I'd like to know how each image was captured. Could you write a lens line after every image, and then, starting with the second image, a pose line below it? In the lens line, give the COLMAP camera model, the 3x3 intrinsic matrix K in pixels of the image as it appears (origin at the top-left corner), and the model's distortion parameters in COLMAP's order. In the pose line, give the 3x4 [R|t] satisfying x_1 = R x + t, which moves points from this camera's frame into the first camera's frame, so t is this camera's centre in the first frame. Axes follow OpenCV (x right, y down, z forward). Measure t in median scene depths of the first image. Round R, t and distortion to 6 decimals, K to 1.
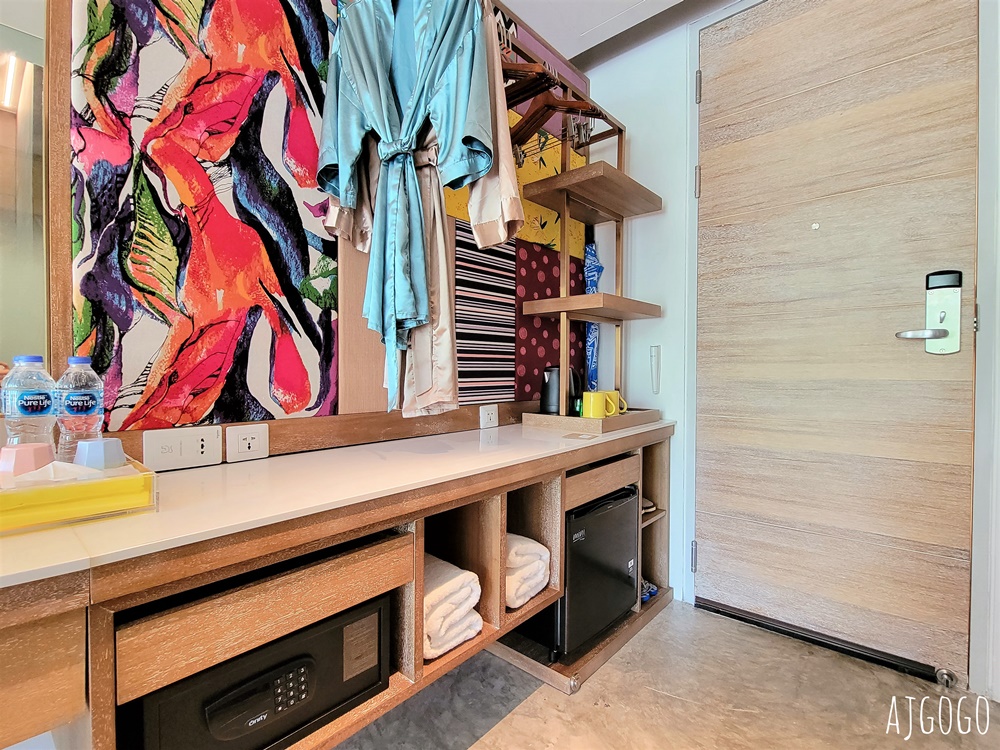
lens RADIAL K [[465.7, 0, 492.2], [0, 465.7, 377.3], [0, 0, 1]] dist [-0.002005, -0.001214]
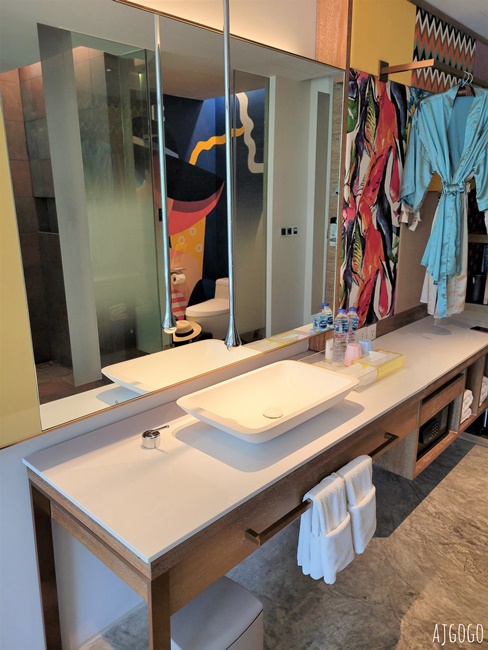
lens RADIAL K [[485.1, 0, 243.4], [0, 485.1, 315.0], [0, 0, 1]] dist [0.037222, -0.000157]
pose [[0.999842, -0.006109, -0.016688, -1.127515], [0.009817, 0.972650, 0.232067, -0.488316], [0.014814, -0.232194, 0.972557, -1.226624]]
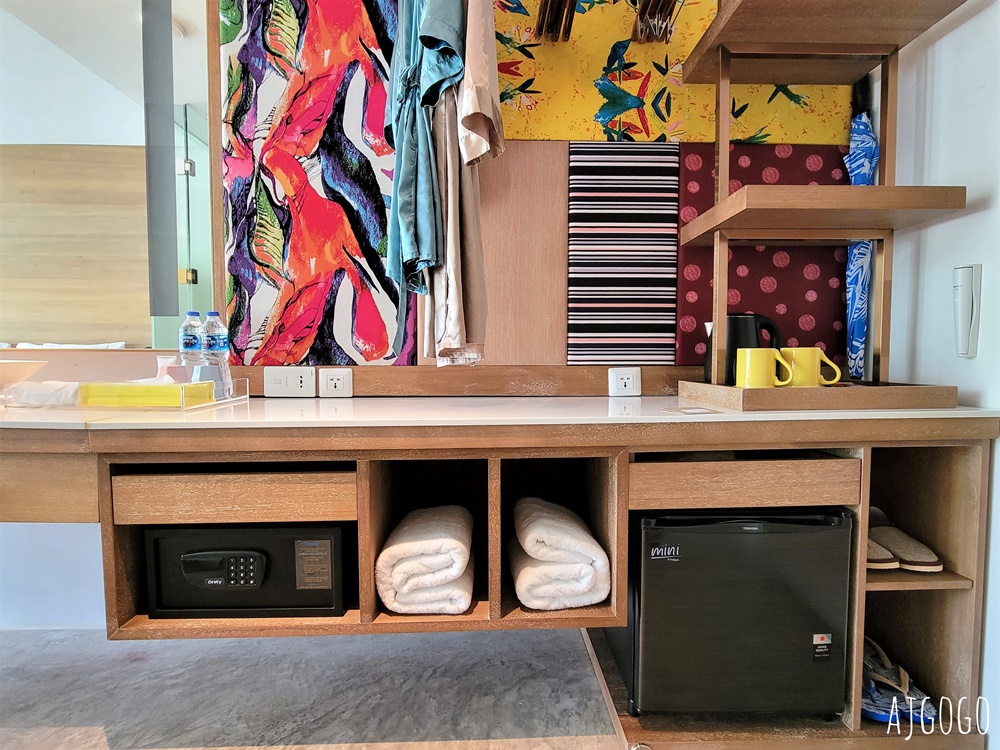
lens RADIAL K [[465.7, 0, 492.2], [0, 465.7, 377.3], [0, 0, 1]] dist [-0.002005, -0.001214]
pose [[0.698238, 0.028899, -0.715282, 0.654894], [-0.010737, 0.999495, 0.029901, 0.089324], [0.715785, -0.013198, 0.698196, 0.465788]]
